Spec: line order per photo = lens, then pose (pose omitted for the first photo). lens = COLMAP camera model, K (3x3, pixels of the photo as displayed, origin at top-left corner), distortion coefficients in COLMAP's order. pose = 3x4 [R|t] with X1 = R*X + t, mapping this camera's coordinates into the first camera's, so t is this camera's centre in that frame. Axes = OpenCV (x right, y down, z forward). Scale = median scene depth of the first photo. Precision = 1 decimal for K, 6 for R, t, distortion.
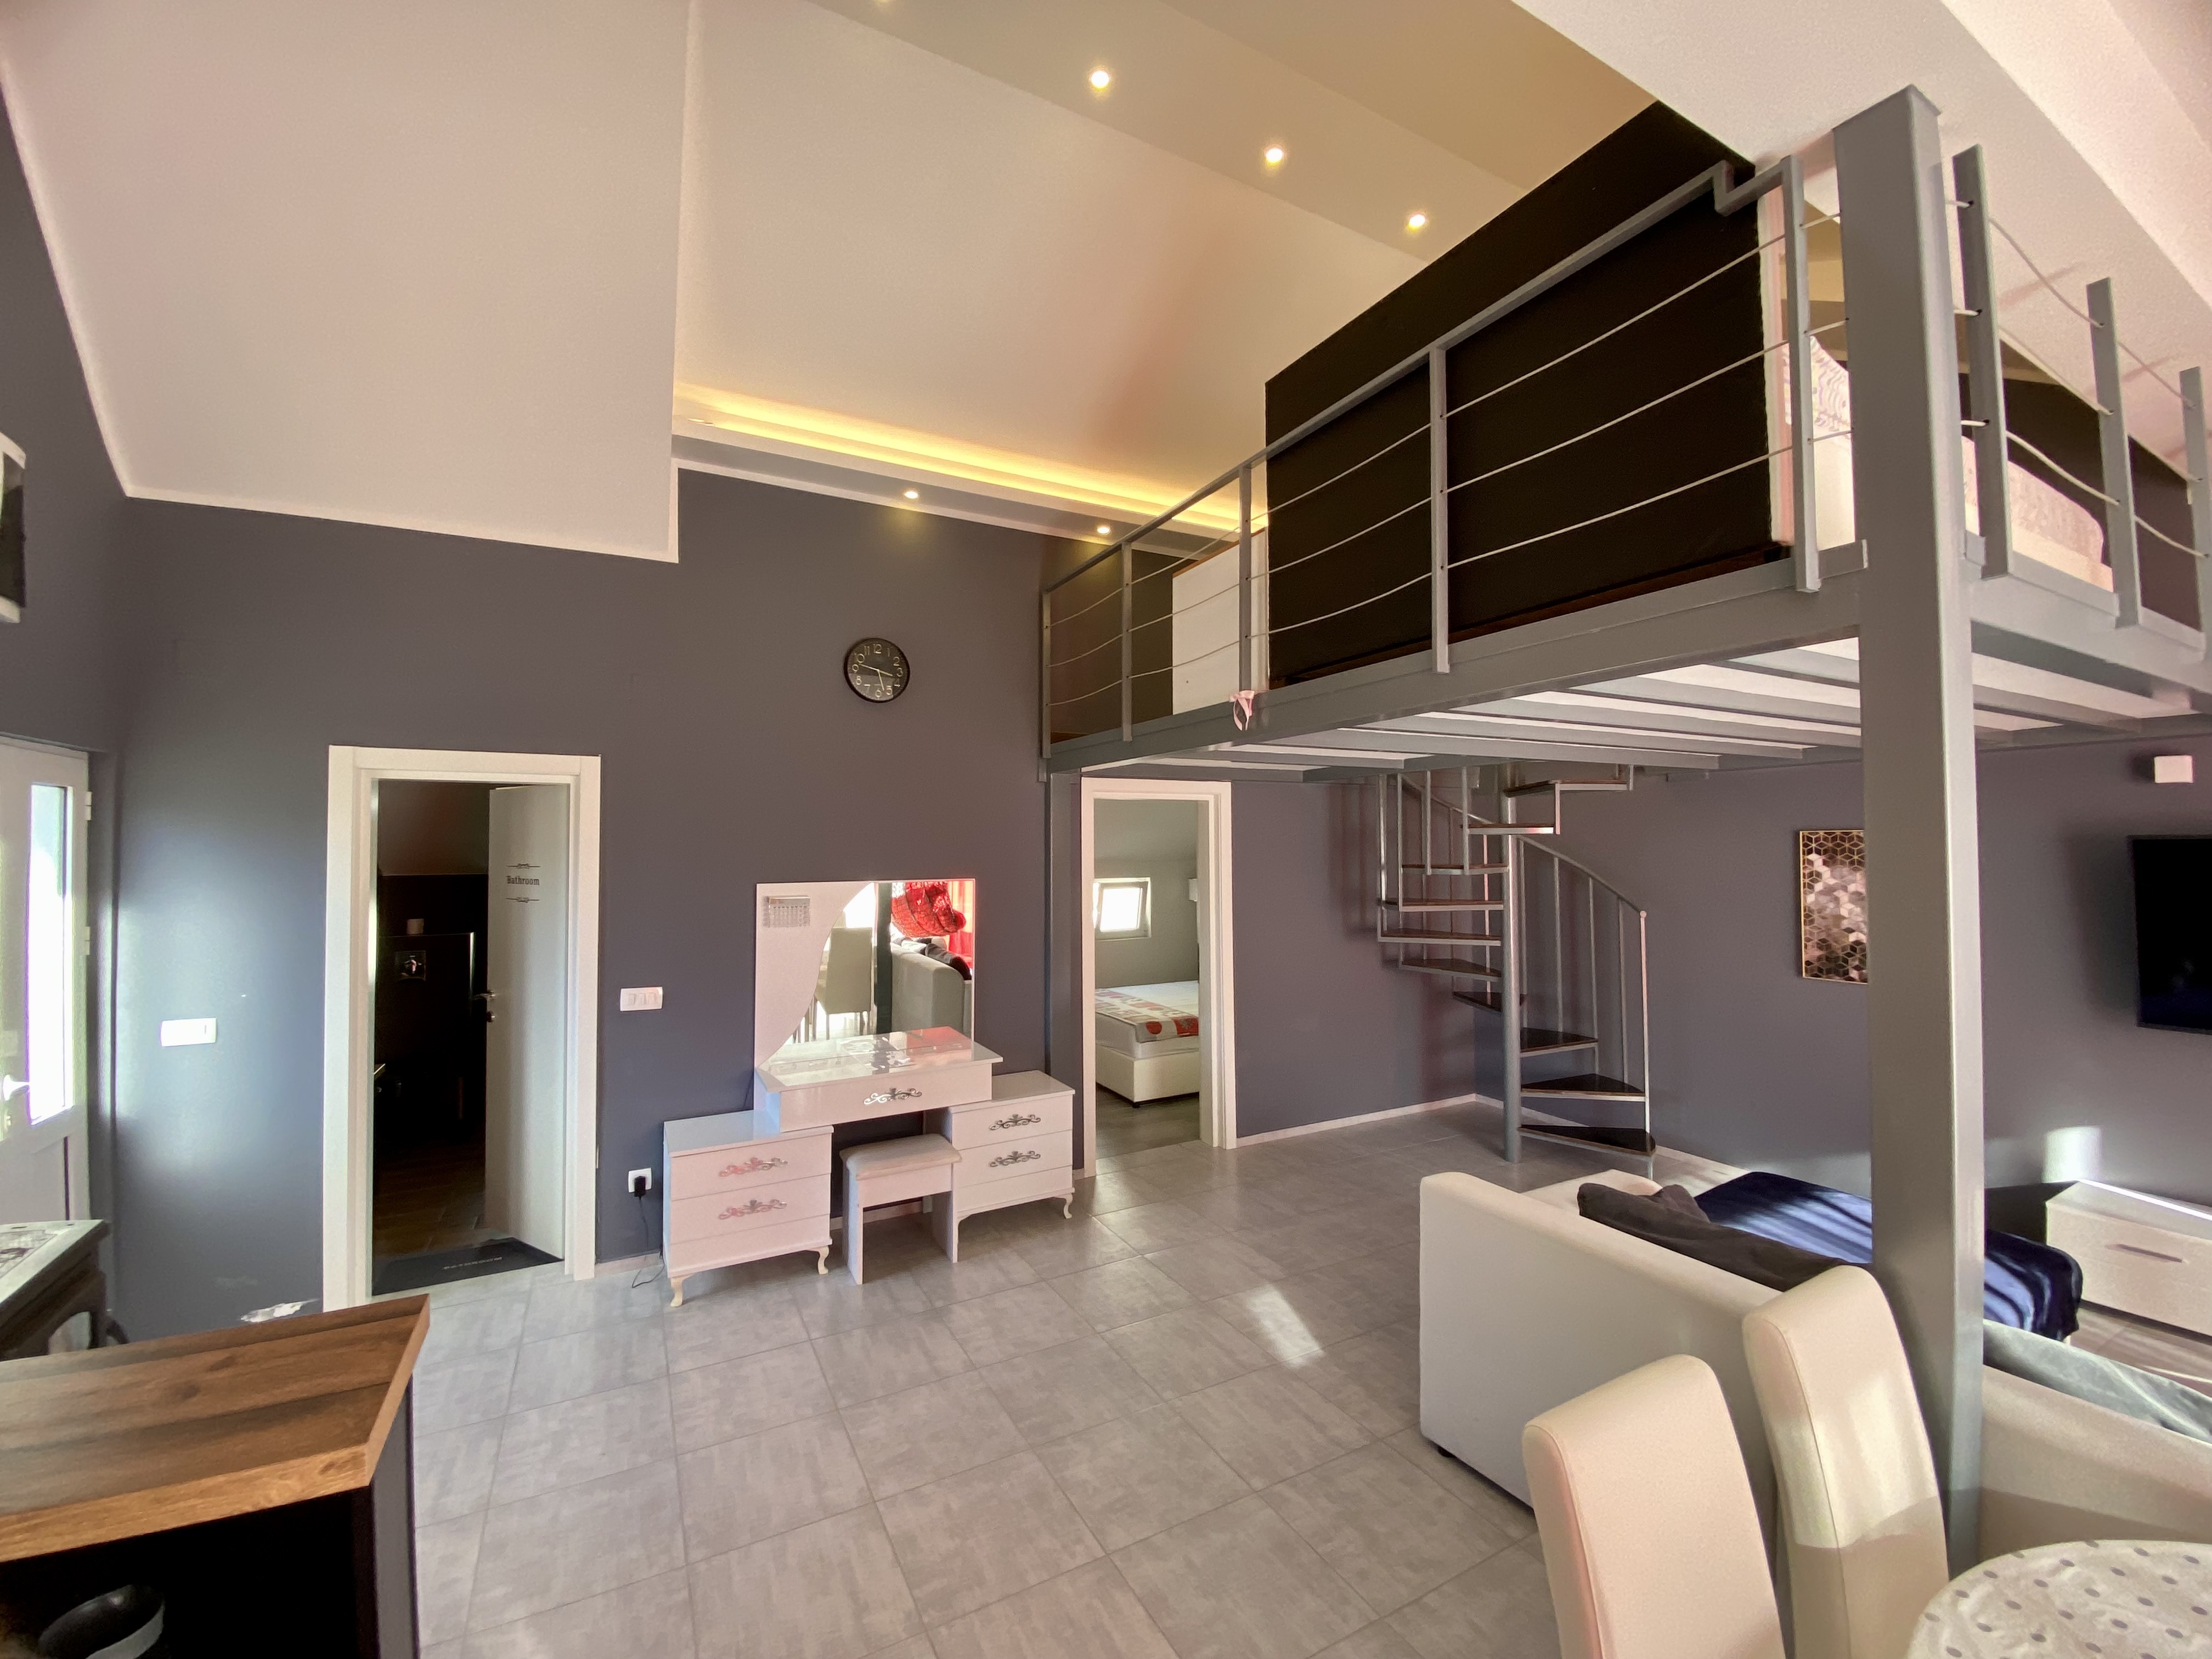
lens RADIAL K [[885.9, 0, 1102.0], [0, 885.9, 841.3], [0, 0, 1]] dist [0.007741, -0.013917]
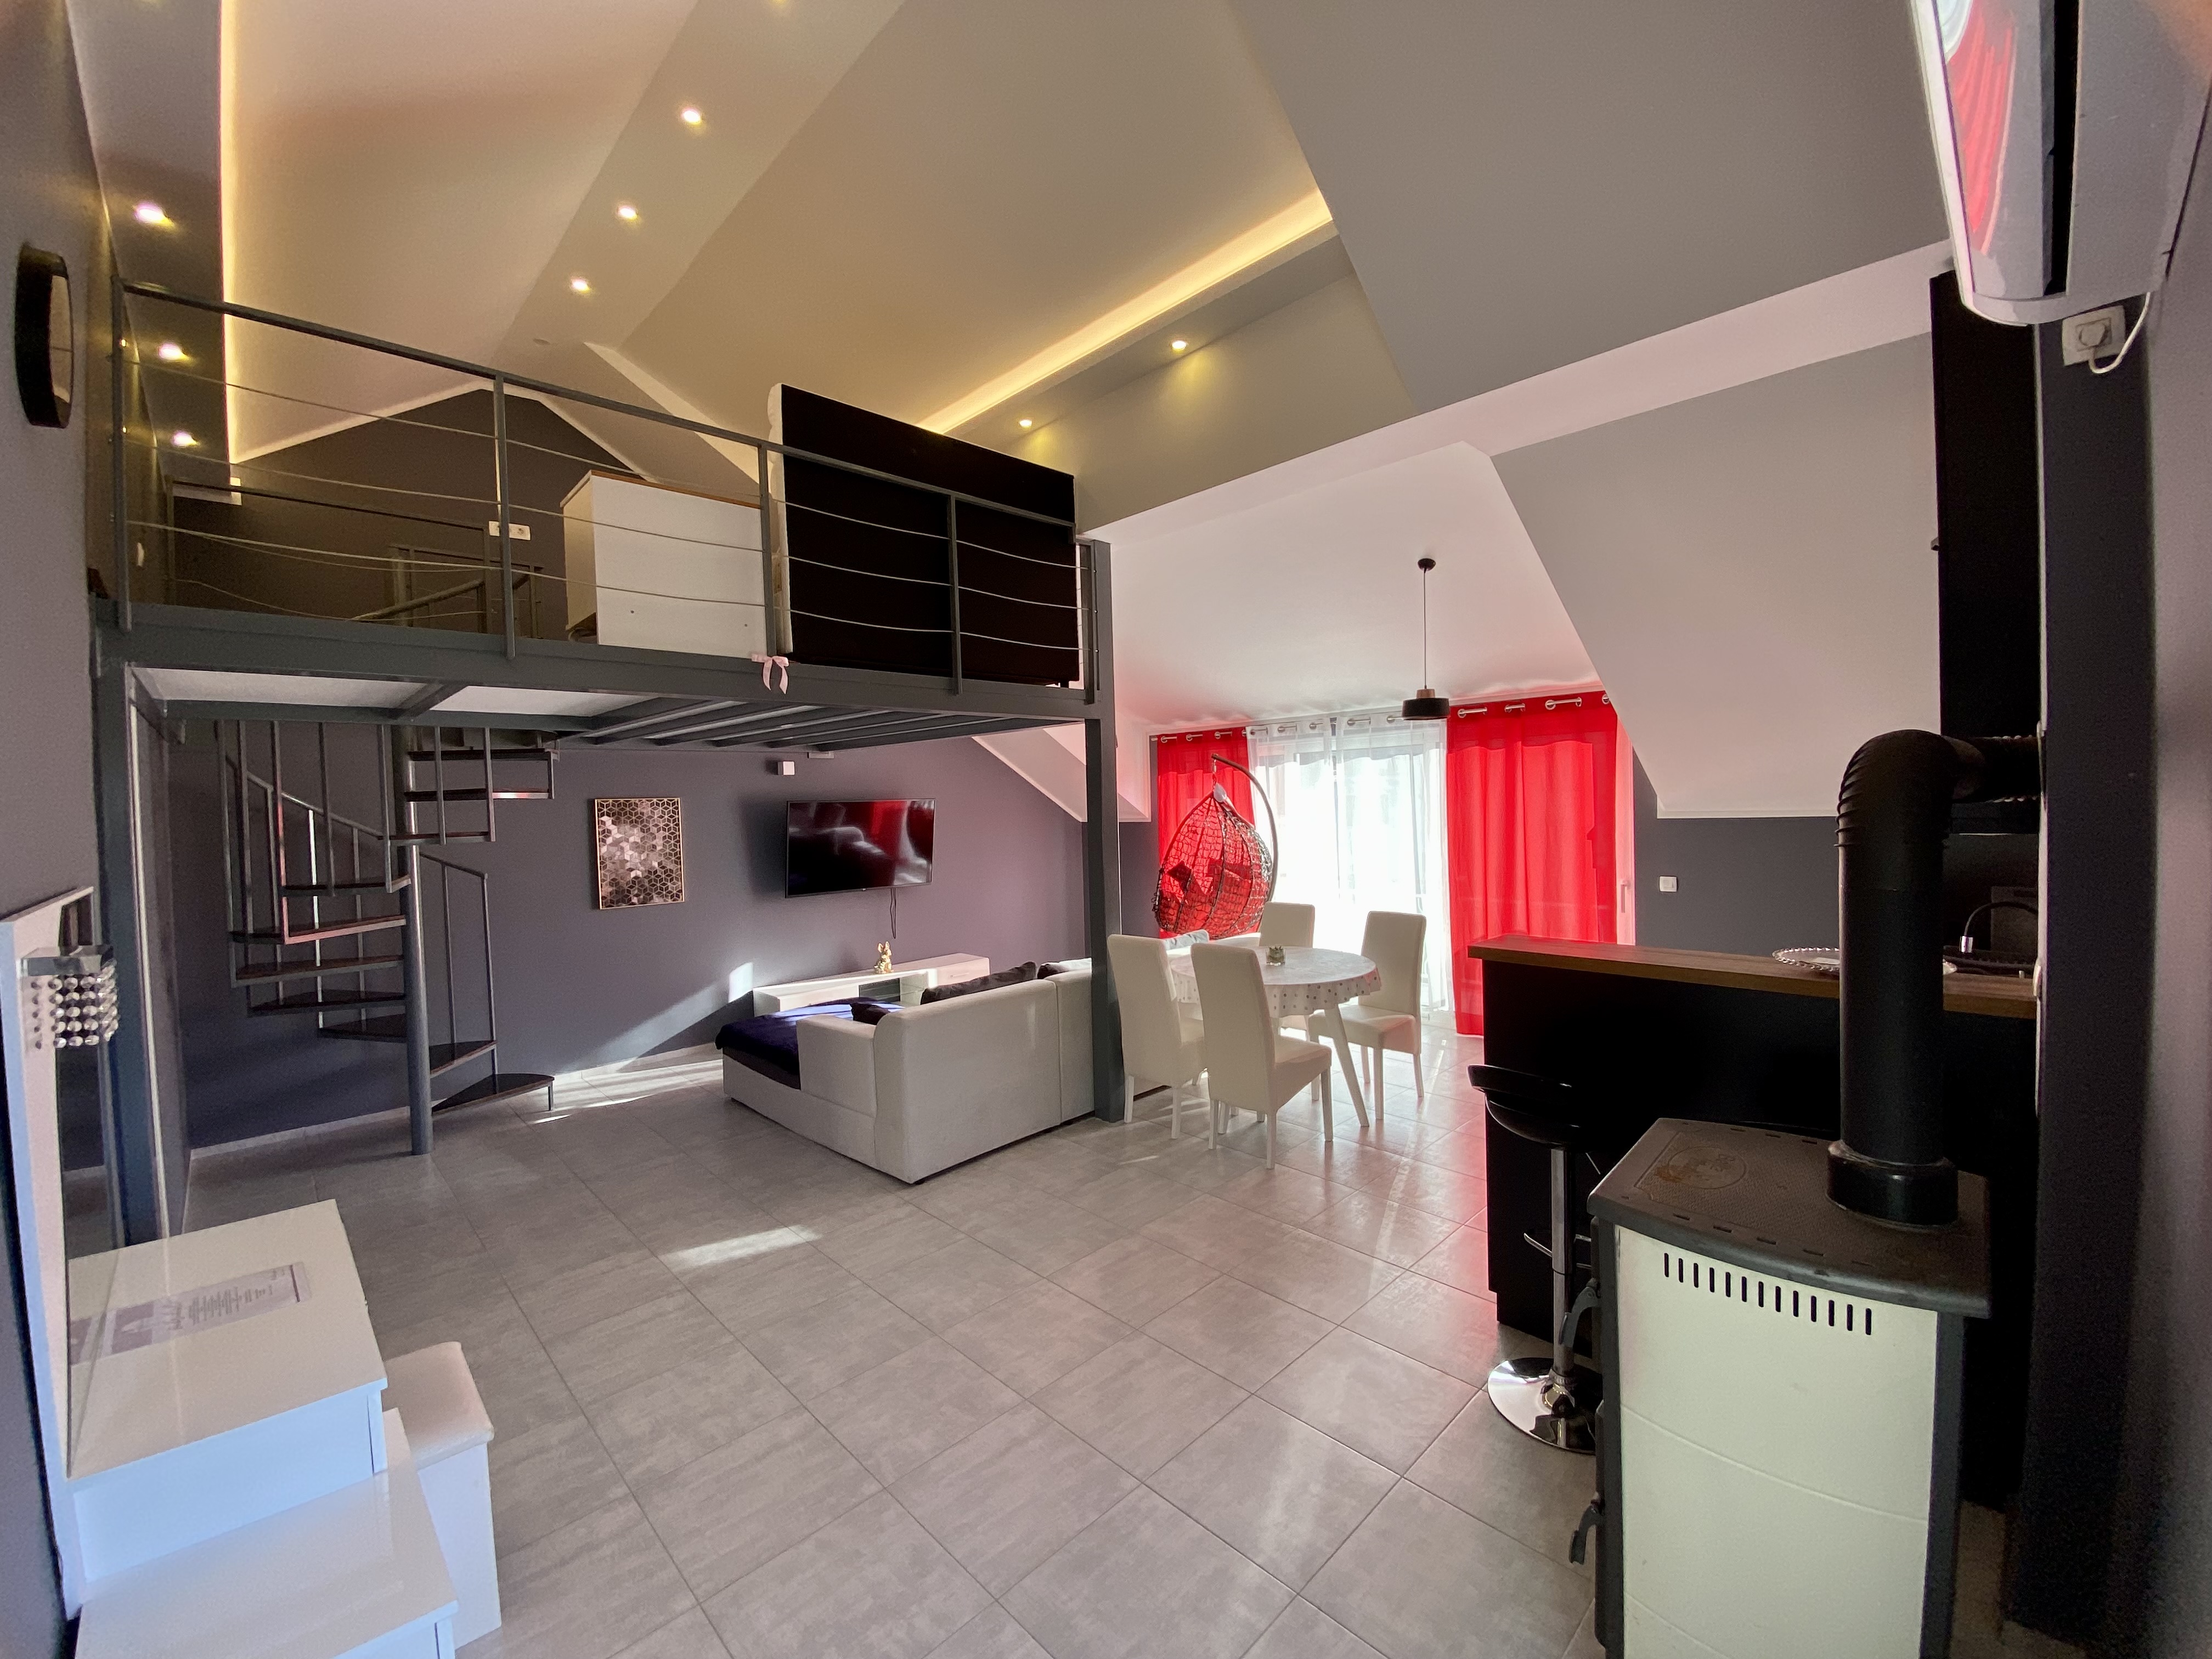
lens RADIAL K [[885.9, 0, 1109.4], [0, 885.9, 827.3], [0, 0, 1]] dist [0.007741, -0.013917]
pose [[-0.277264, -0.013879, 0.960694, -0.724905], [0.021938, 0.999544, 0.020771, 0.020617], [-0.960543, 0.026835, -0.276833, 0.657738]]
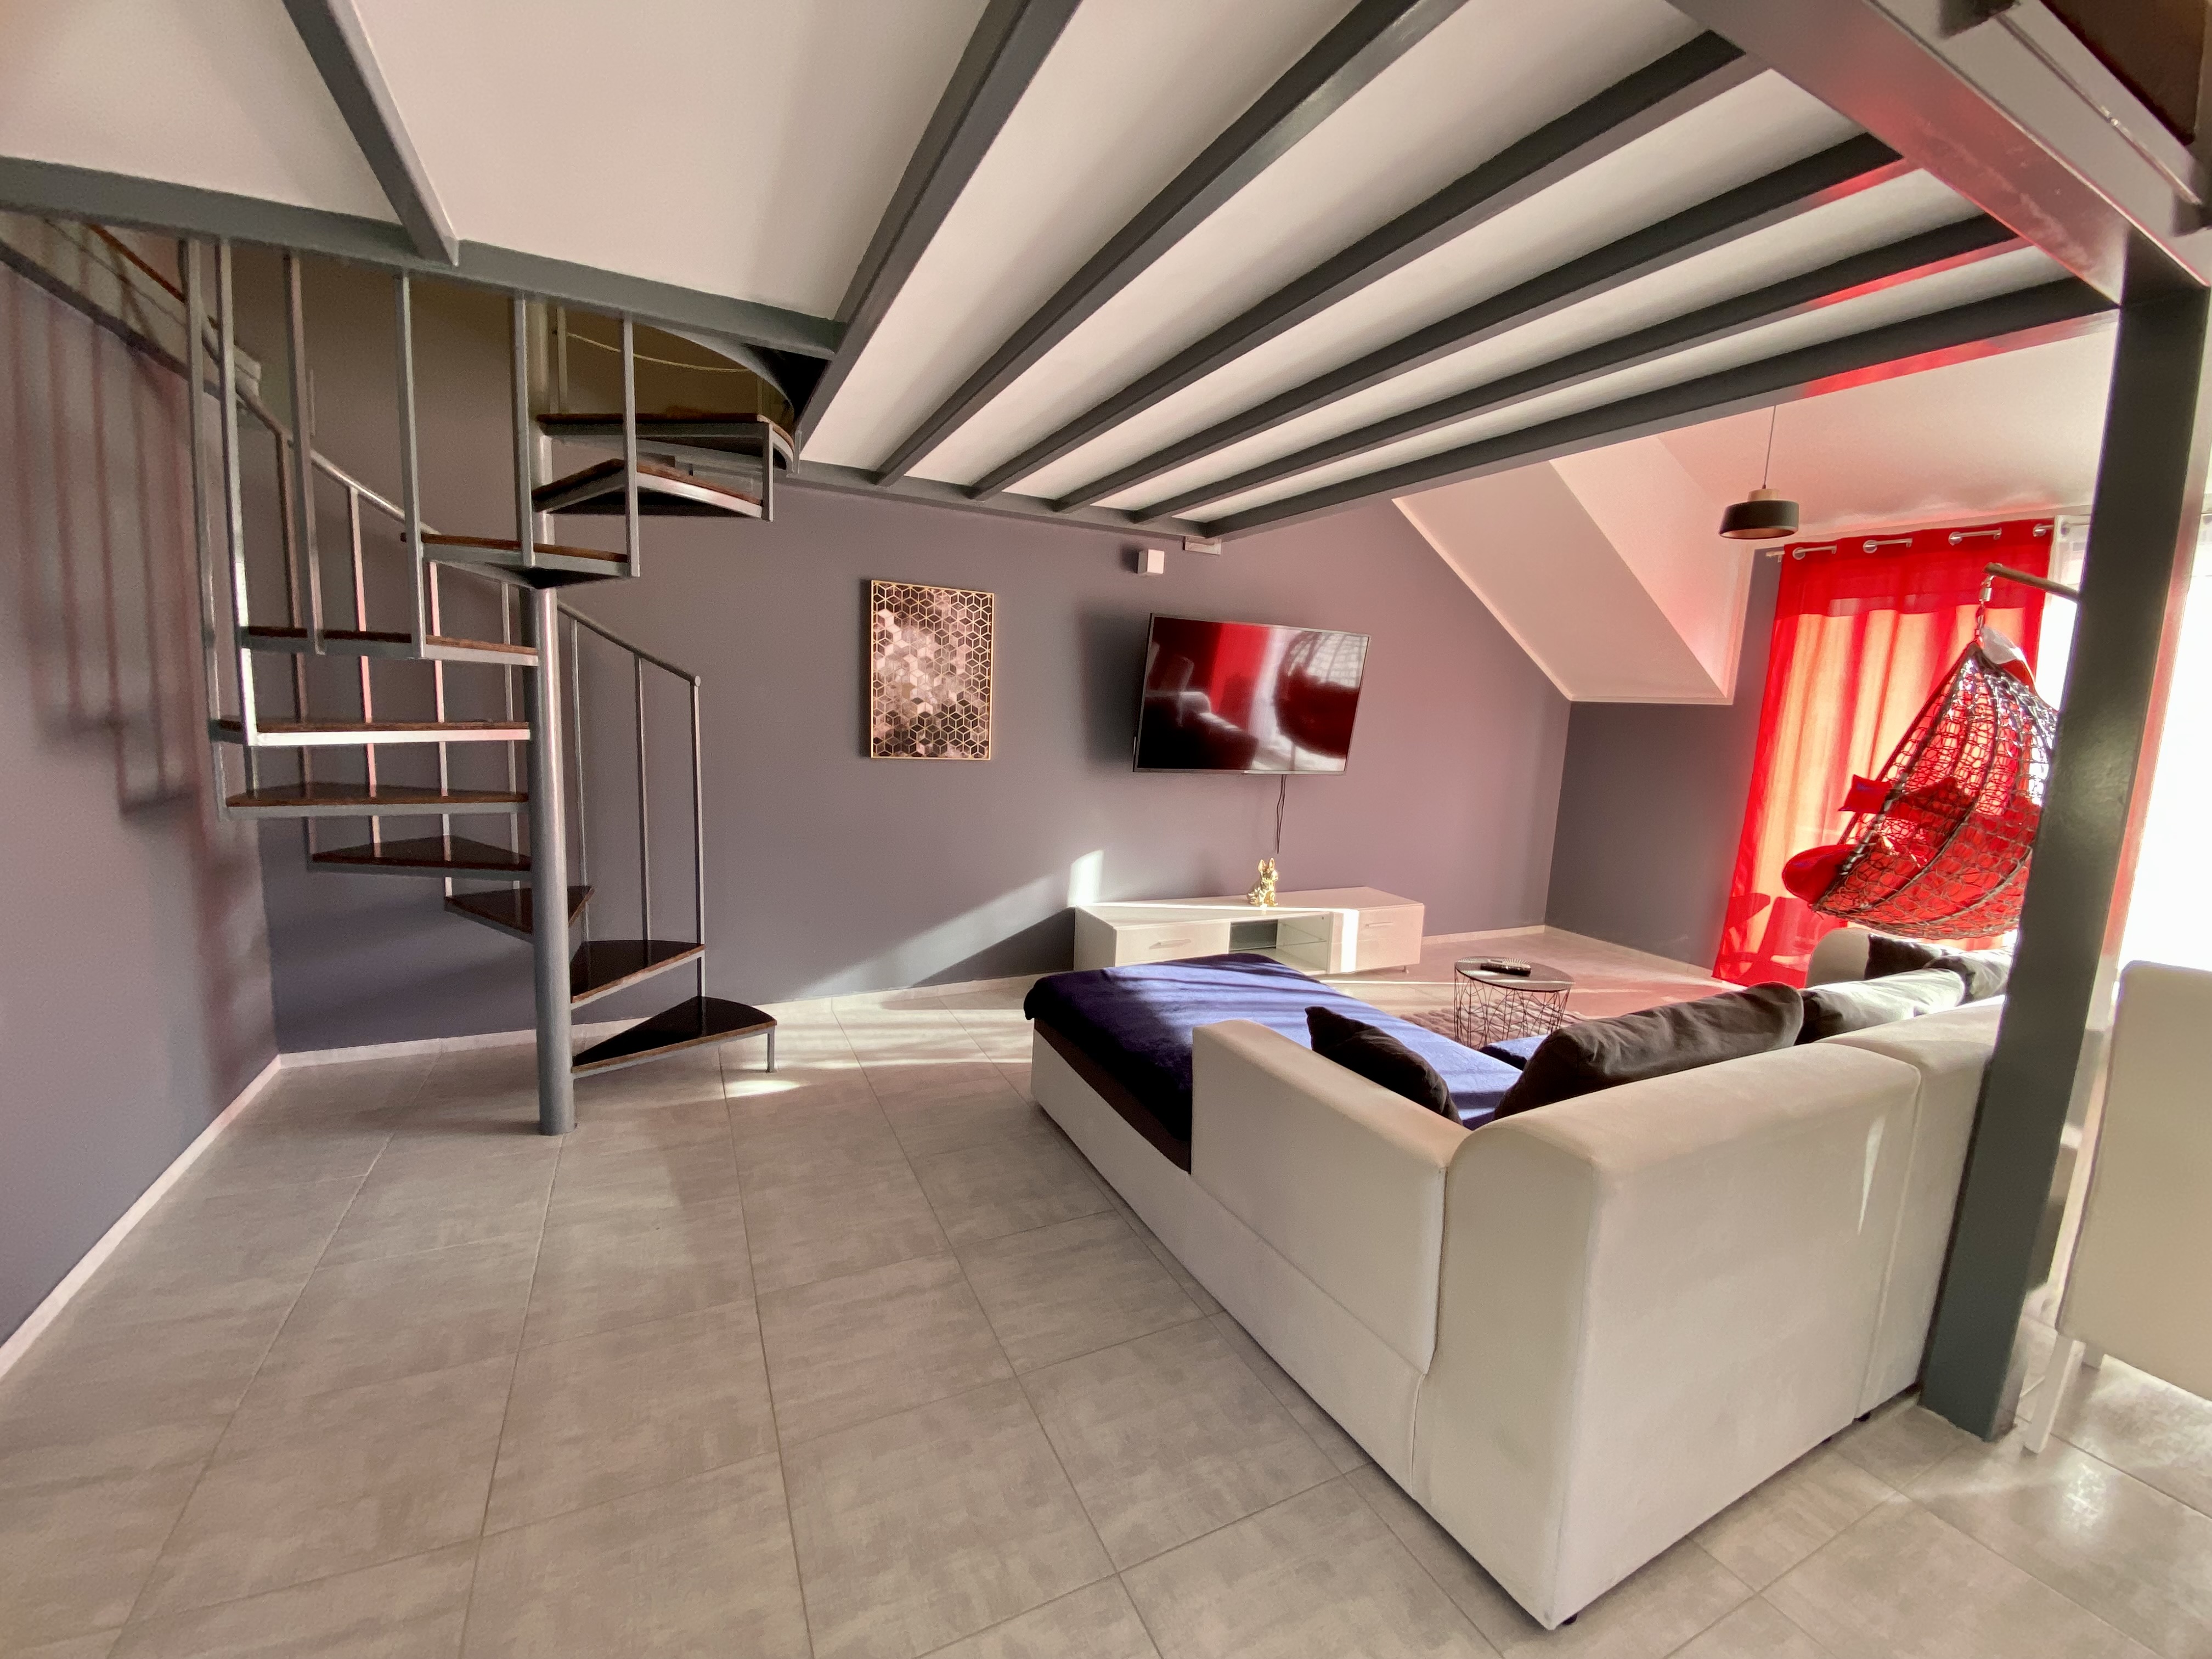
lens RADIAL K [[885.9, 0, 1114.8], [0, 885.9, 827.8], [0, 0, 1]] dist [0.007741, -0.013917]
pose [[0.032103, -0.130407, 0.990941, -0.053453], [-0.059841, 0.989422, 0.132145, 0.097767], [-0.997692, -0.063541, 0.023959, 0.772532]]
